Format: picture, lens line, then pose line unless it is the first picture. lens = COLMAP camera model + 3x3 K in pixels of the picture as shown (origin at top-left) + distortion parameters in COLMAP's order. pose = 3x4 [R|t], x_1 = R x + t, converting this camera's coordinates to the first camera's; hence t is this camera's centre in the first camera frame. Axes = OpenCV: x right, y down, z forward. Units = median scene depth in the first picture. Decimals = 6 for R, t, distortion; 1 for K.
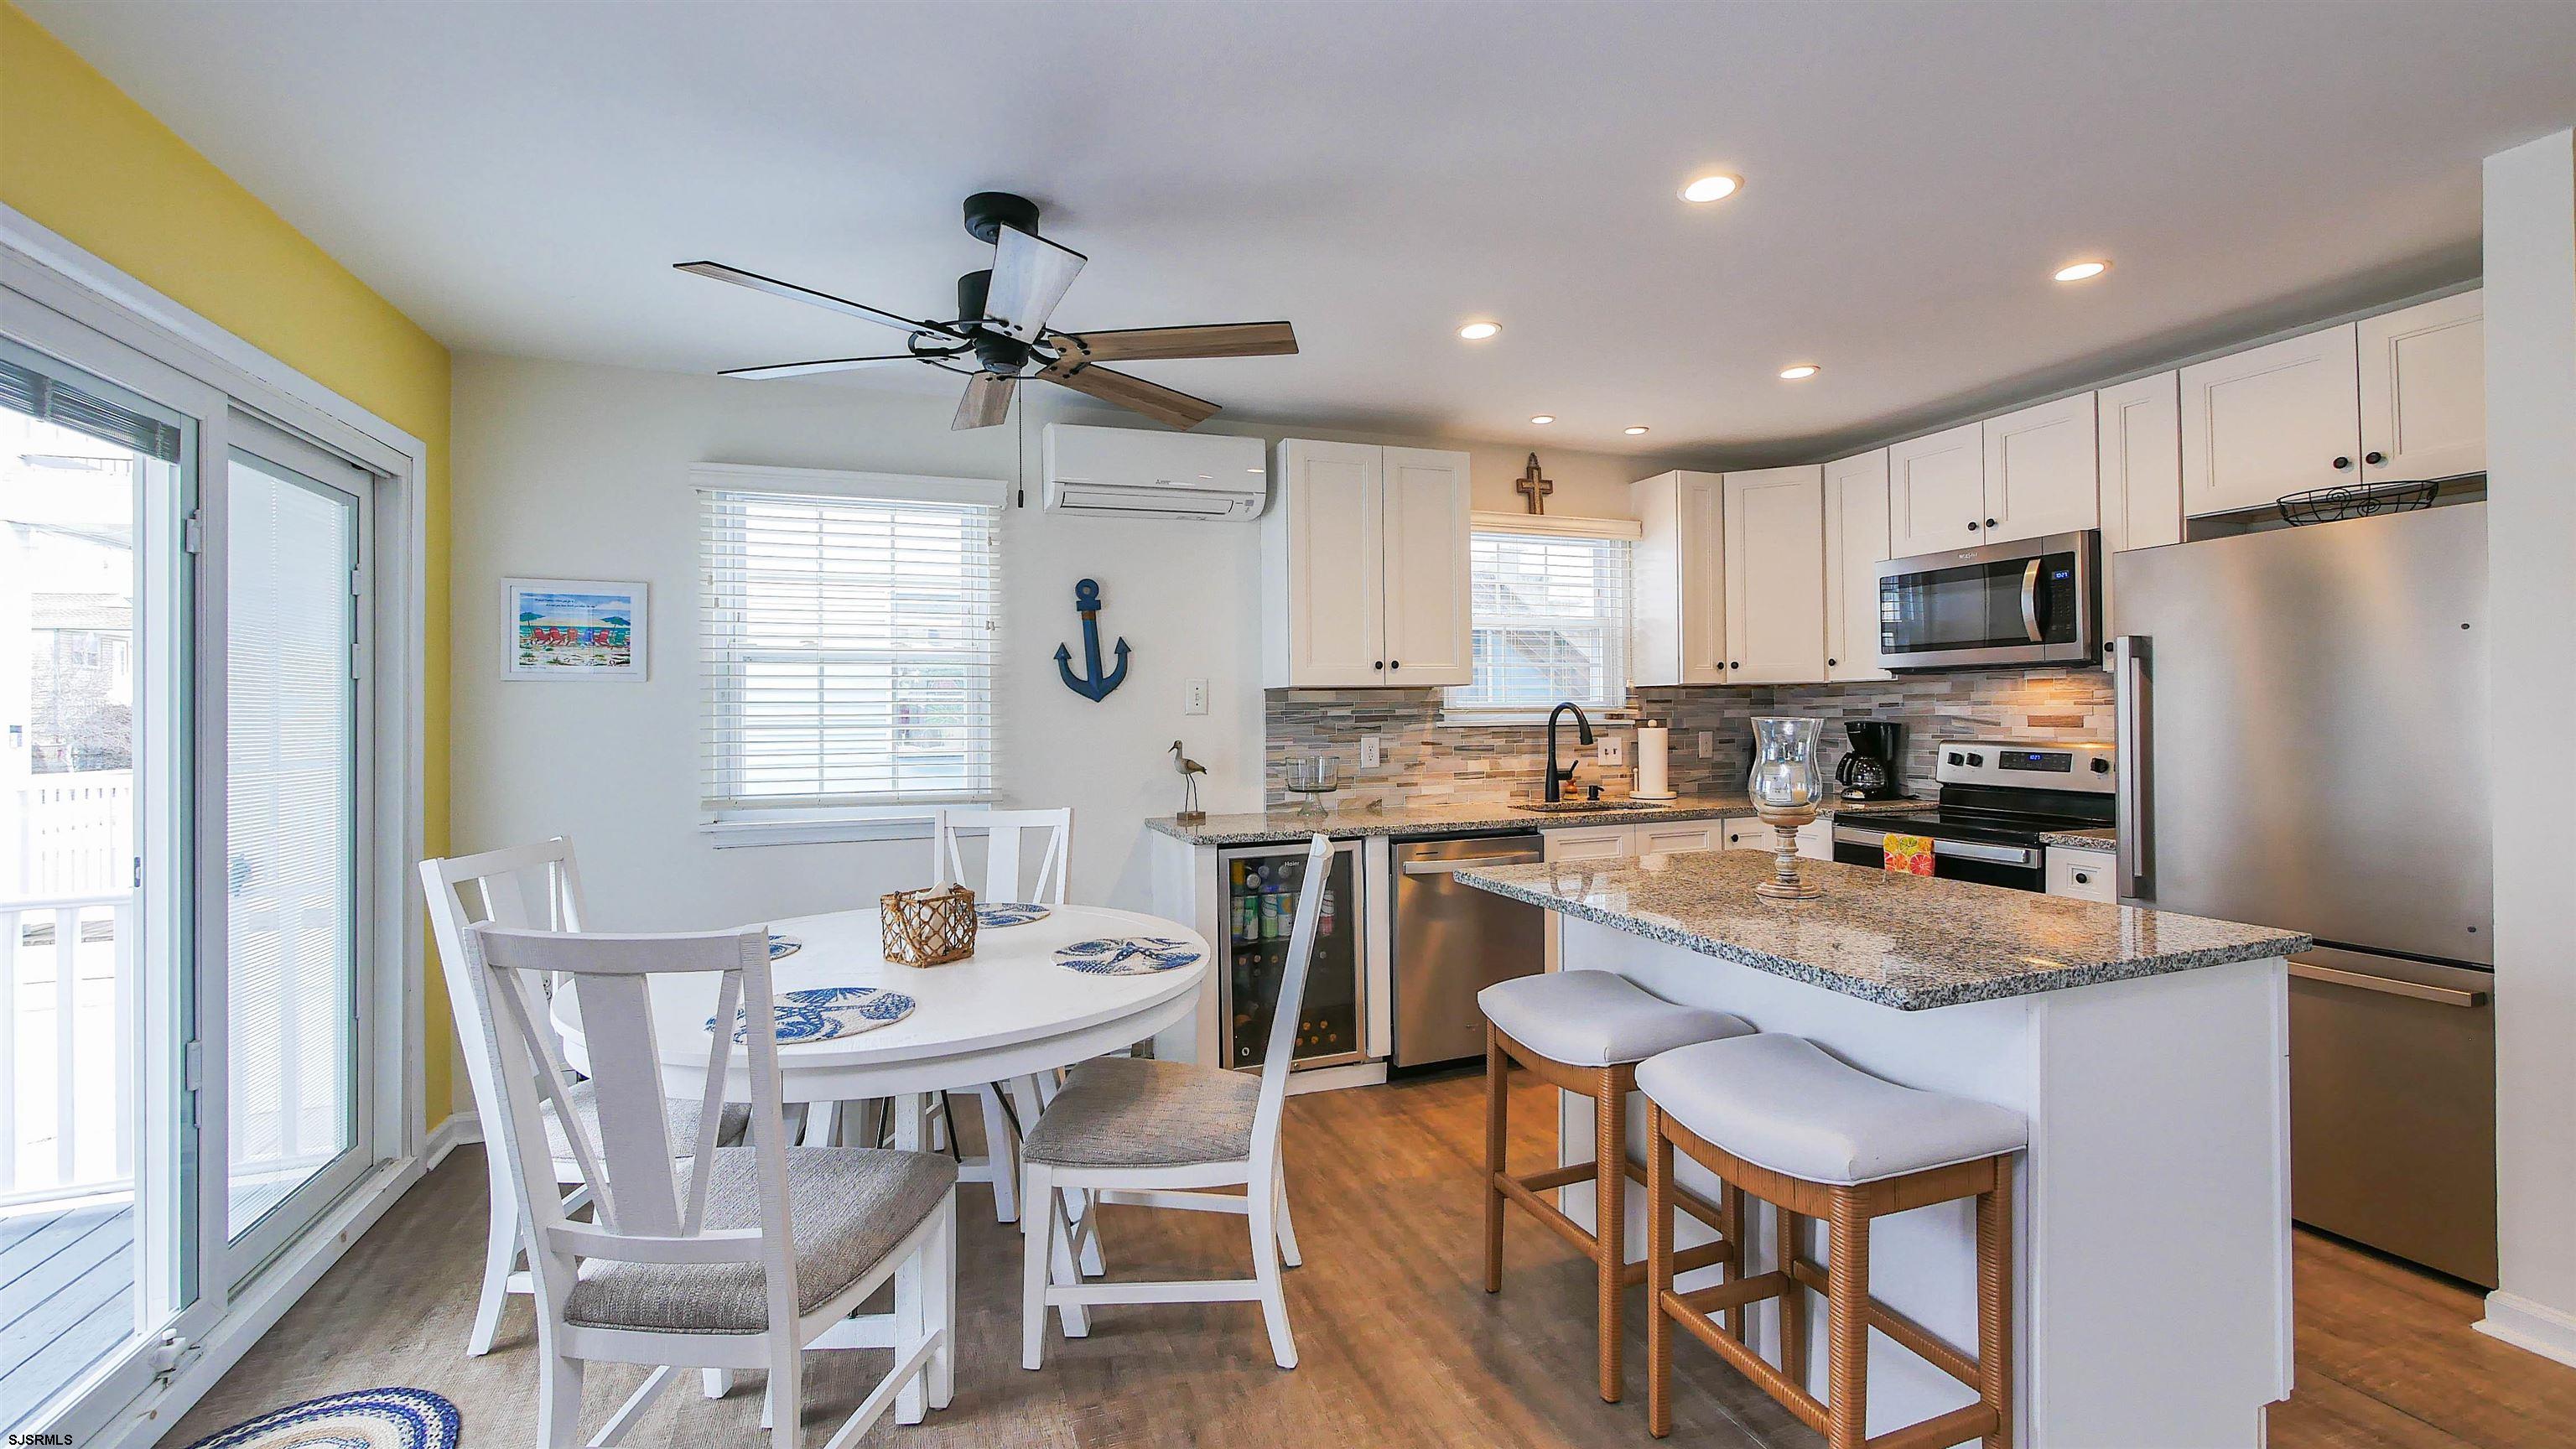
lens RADIAL K [[1062.9, 0, 1288.6], [0, 1062.9, 705.8], [0, 0, 1]] dist [-0.009809, 0.001603]
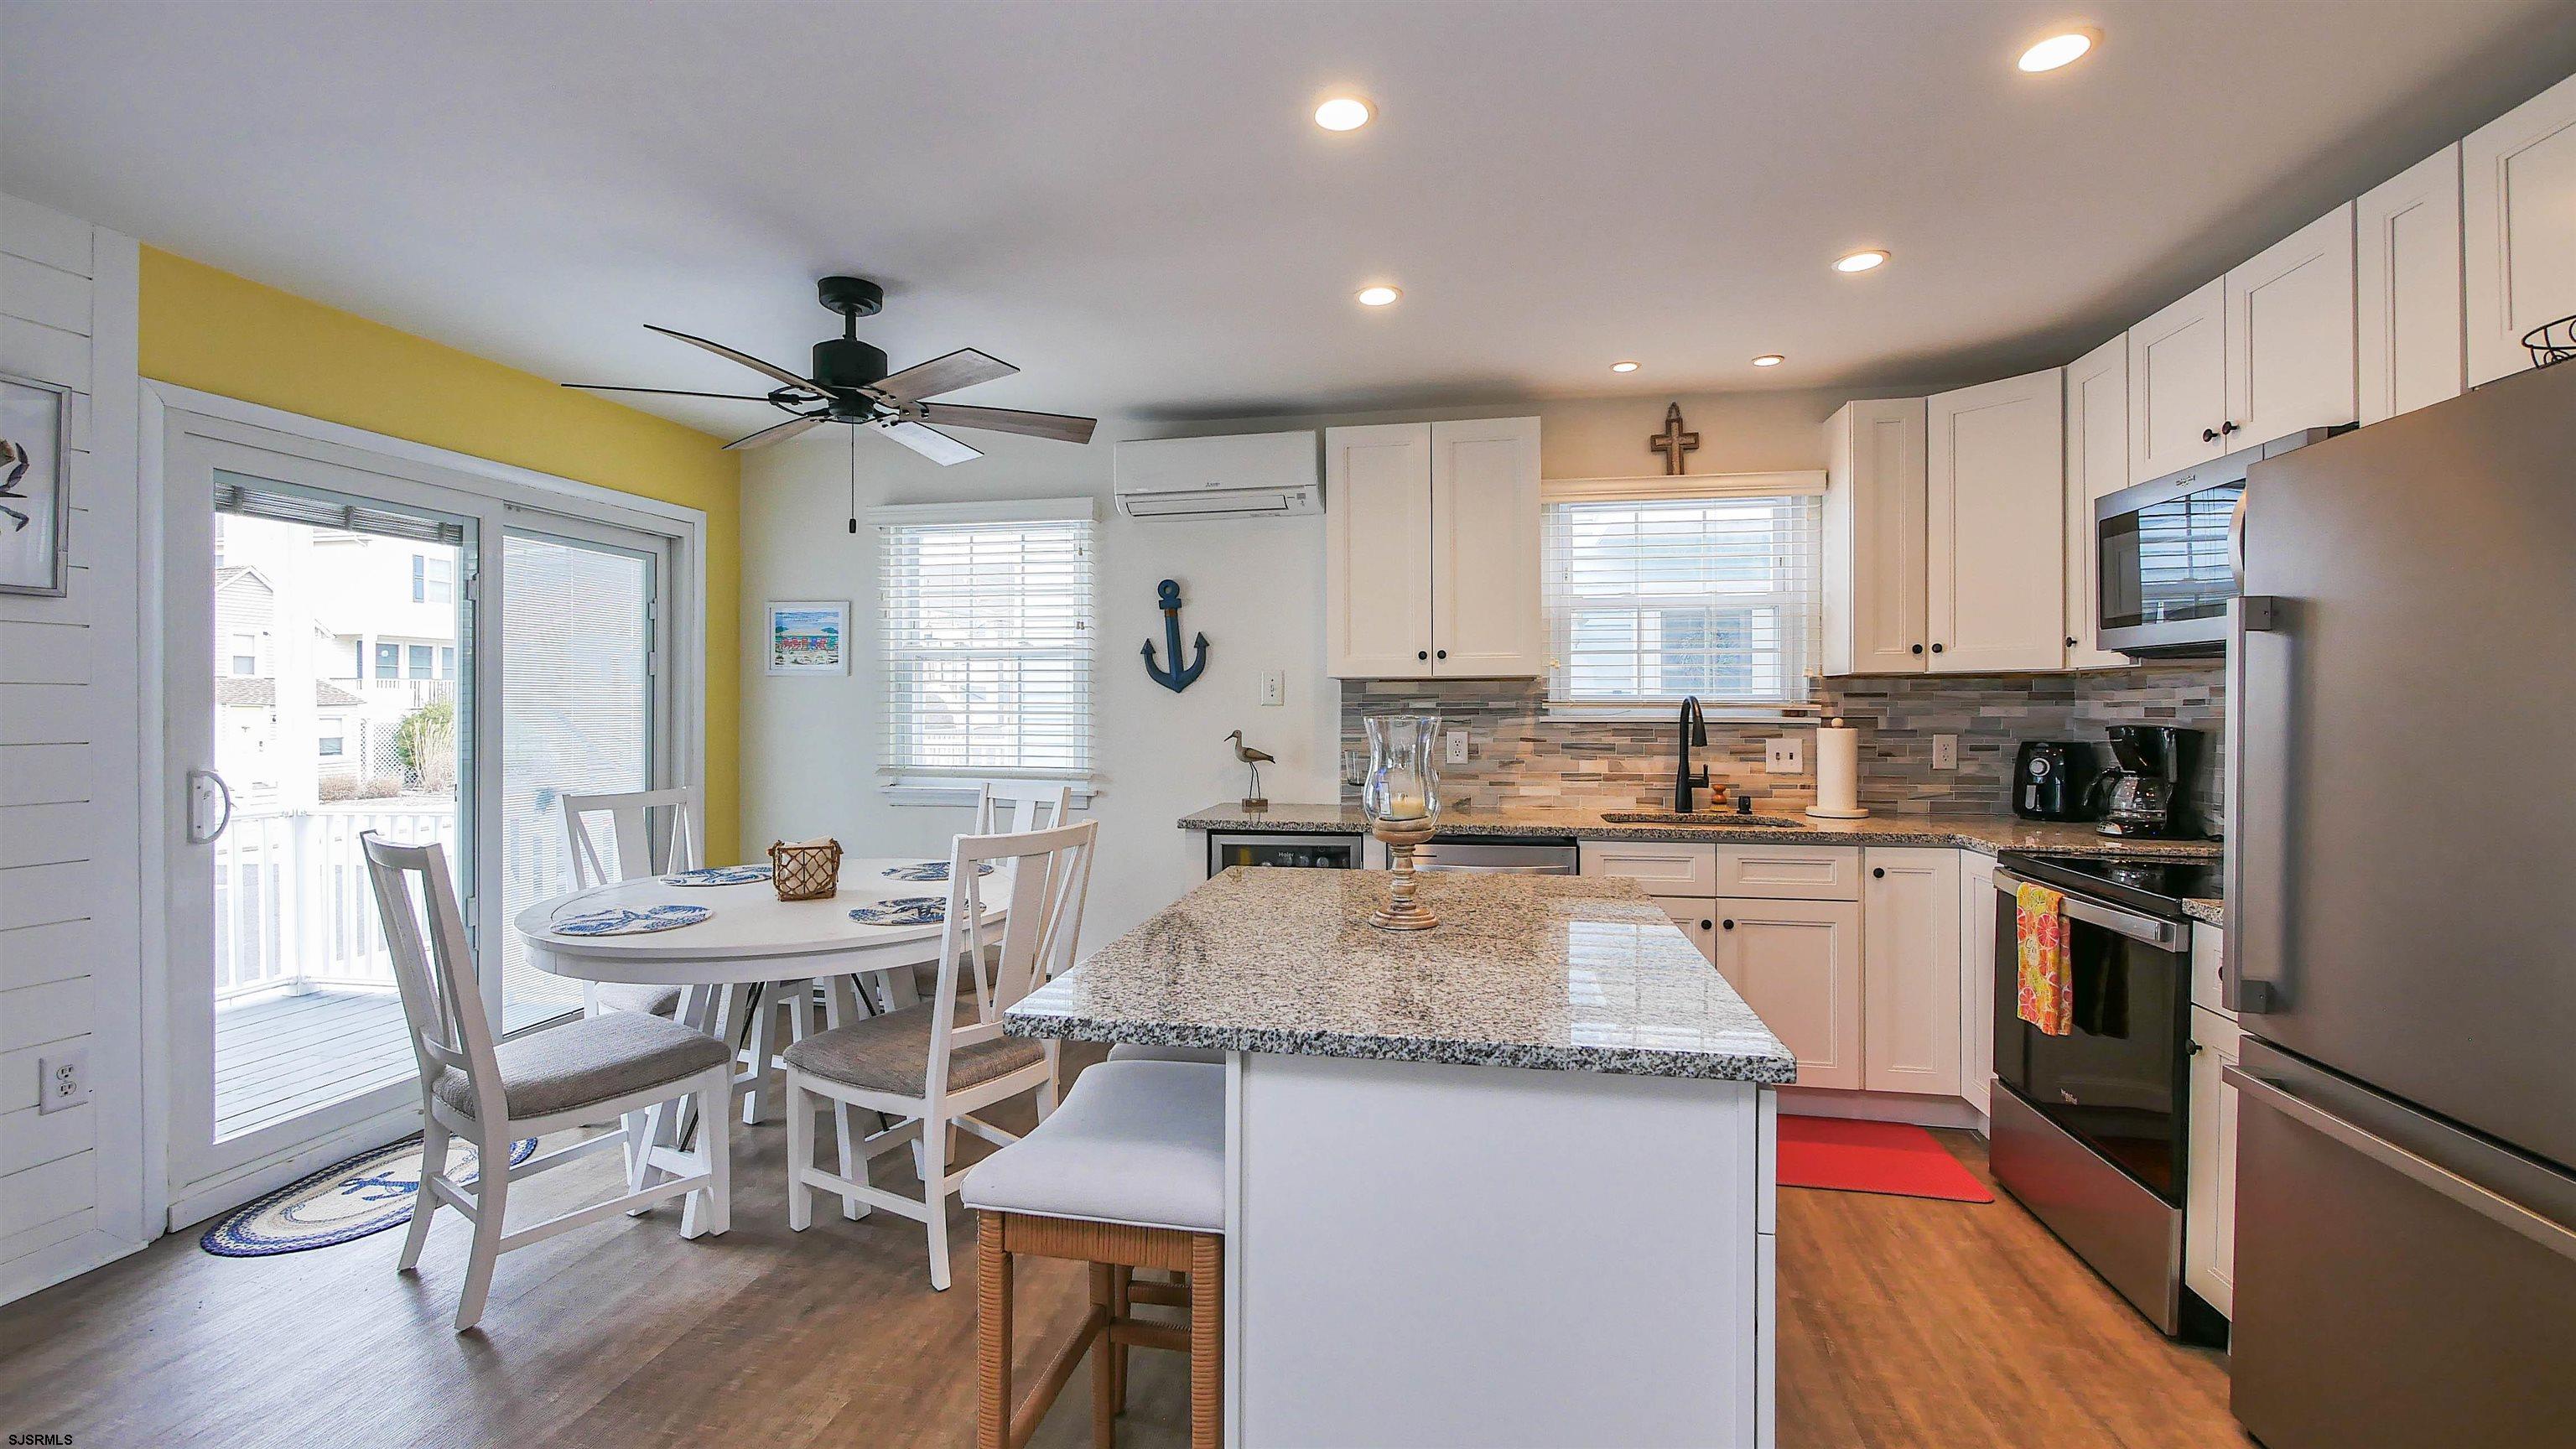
lens RADIAL K [[1062.8, 0, 1286.7], [0, 1062.8, 707.9], [0, 0, 1]] dist [-0.008817, 0.000609]
pose [[0.857773, 0.012087, -0.513886, 0.461317], [-0.005516, 0.999882, 0.014312, -0.004101], [0.513999, -0.009442, 0.857739, 0.122815]]
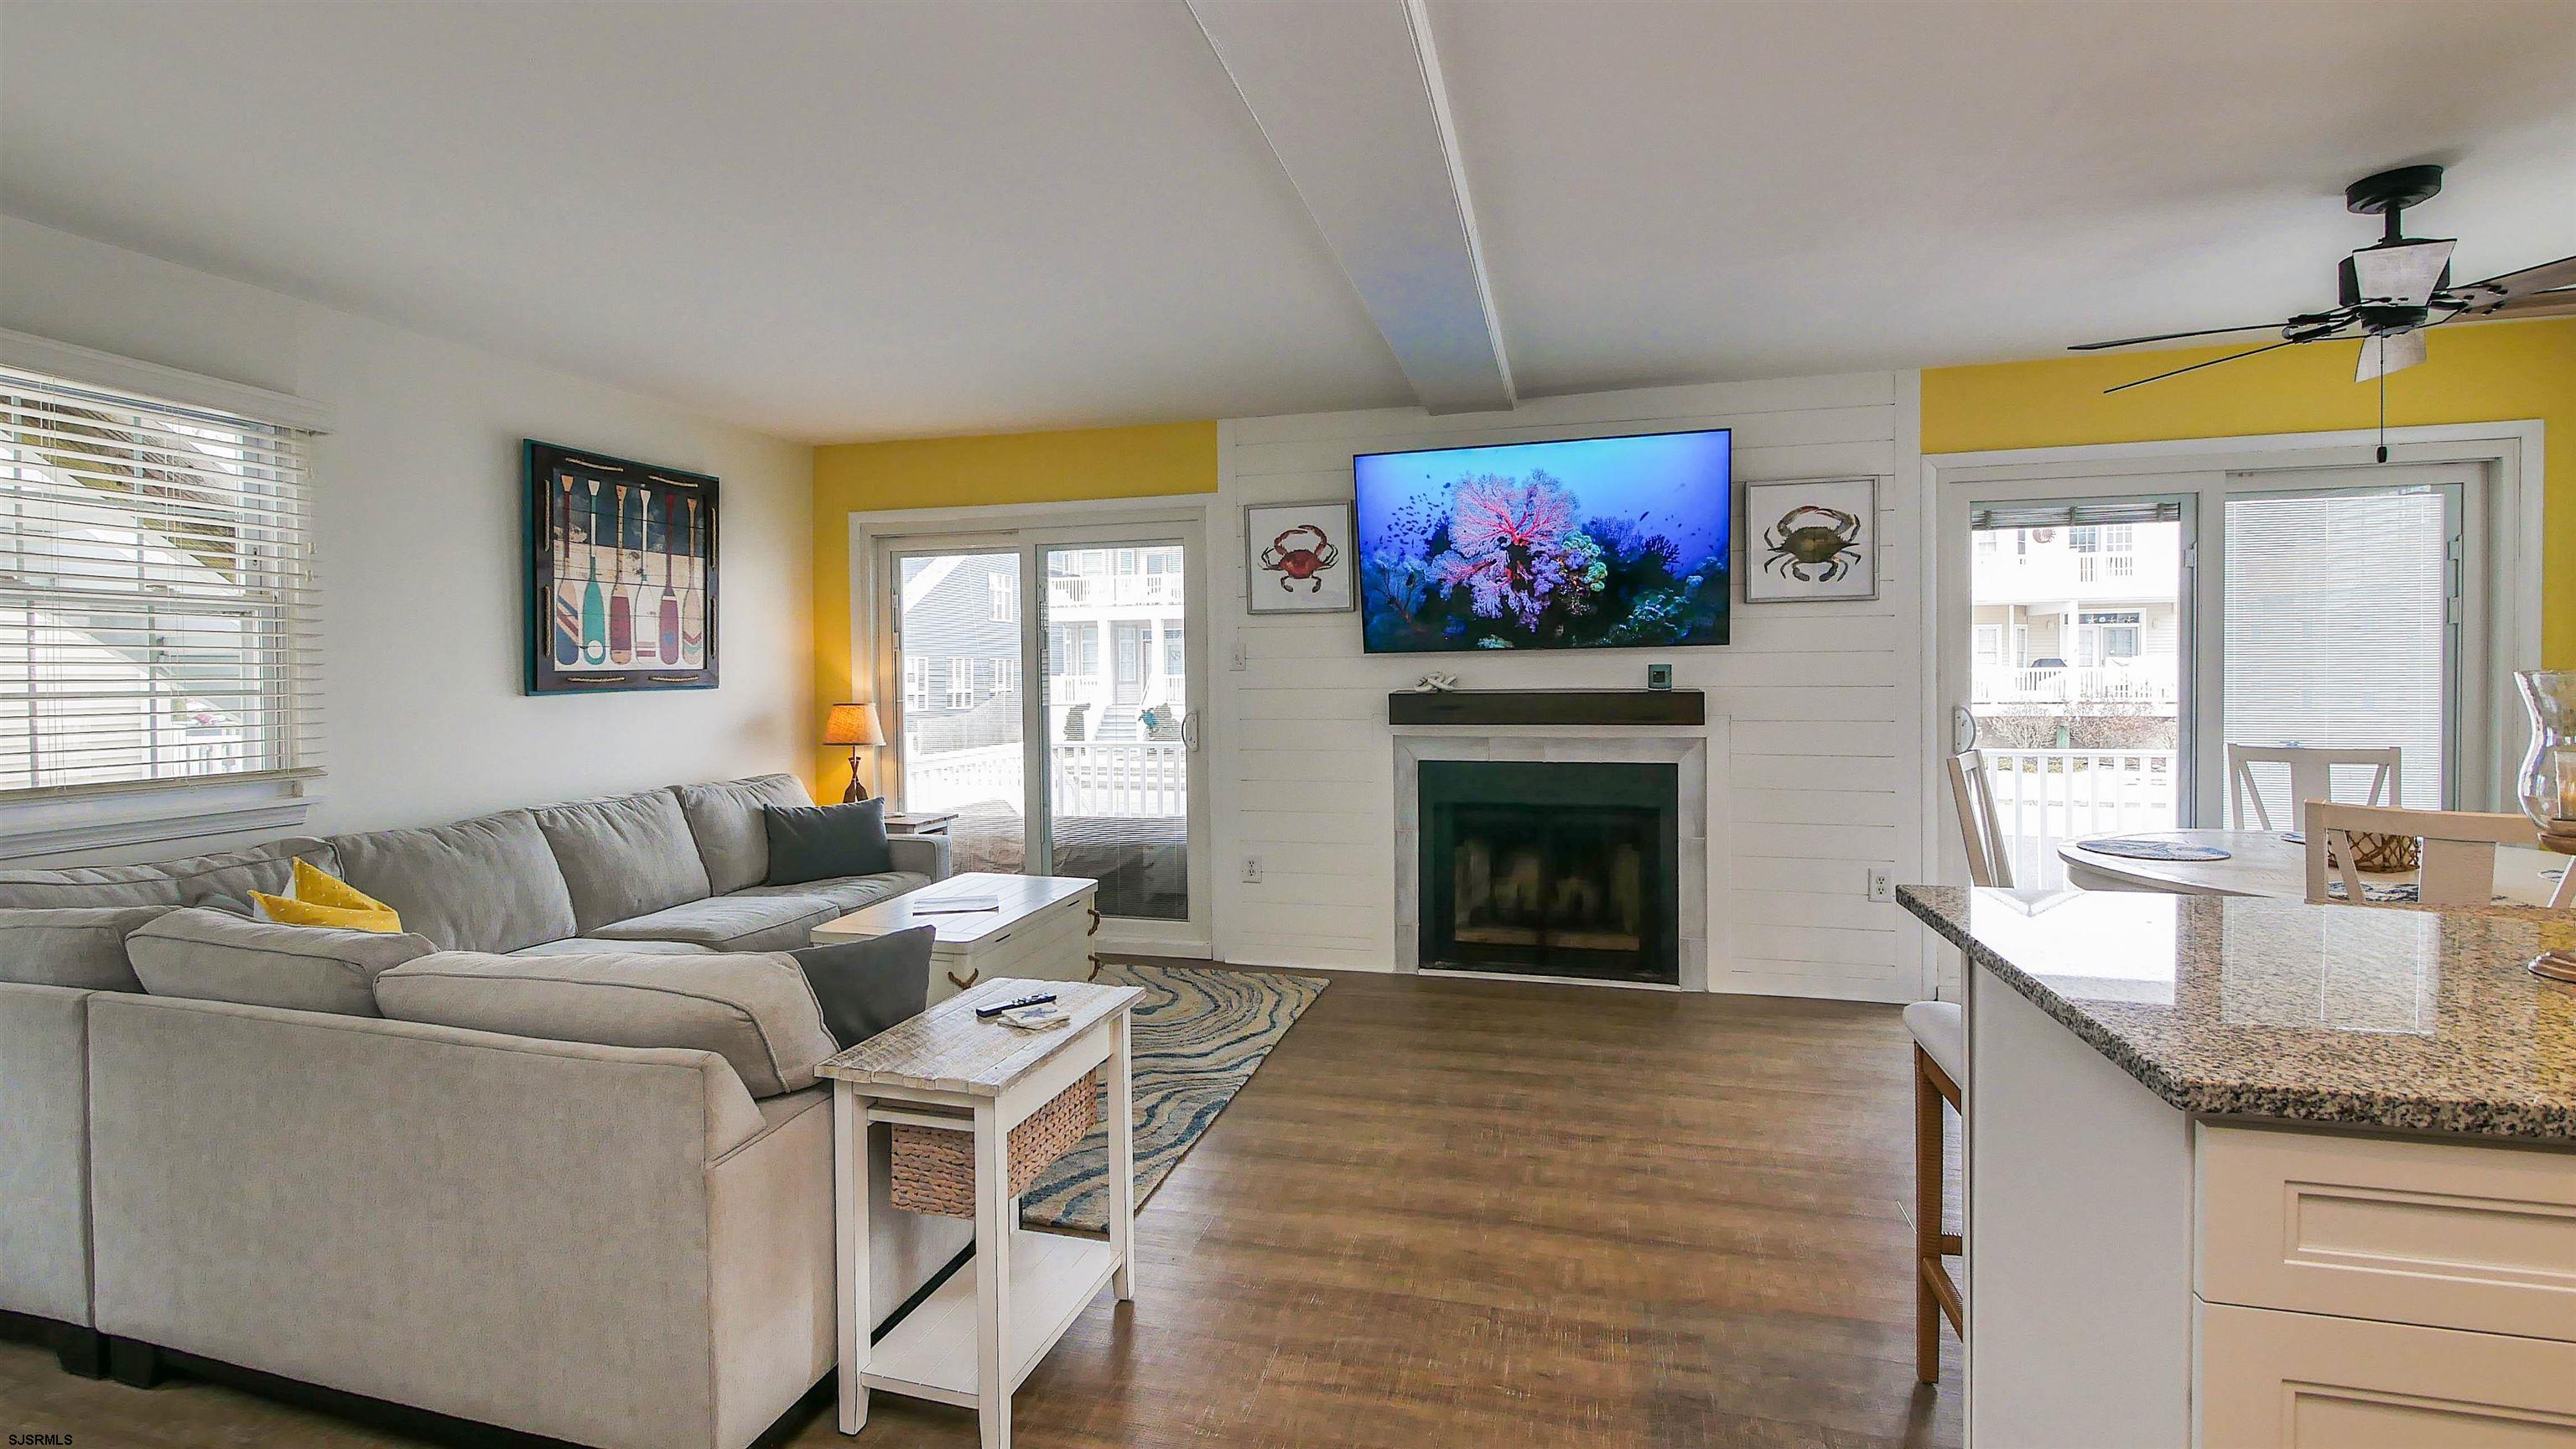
lens RADIAL K [[1114.1, 0, 1281.1], [0, 1114.1, 686.2], [0, 0, 1]] dist [-0.010223, 0.002574]
pose [[-0.580042, 0.027188, -0.814133, 0.759271], [0.021550, 0.999605, 0.018028, -0.002826], [0.814301, -0.007087, -0.580399, 0.427793]]
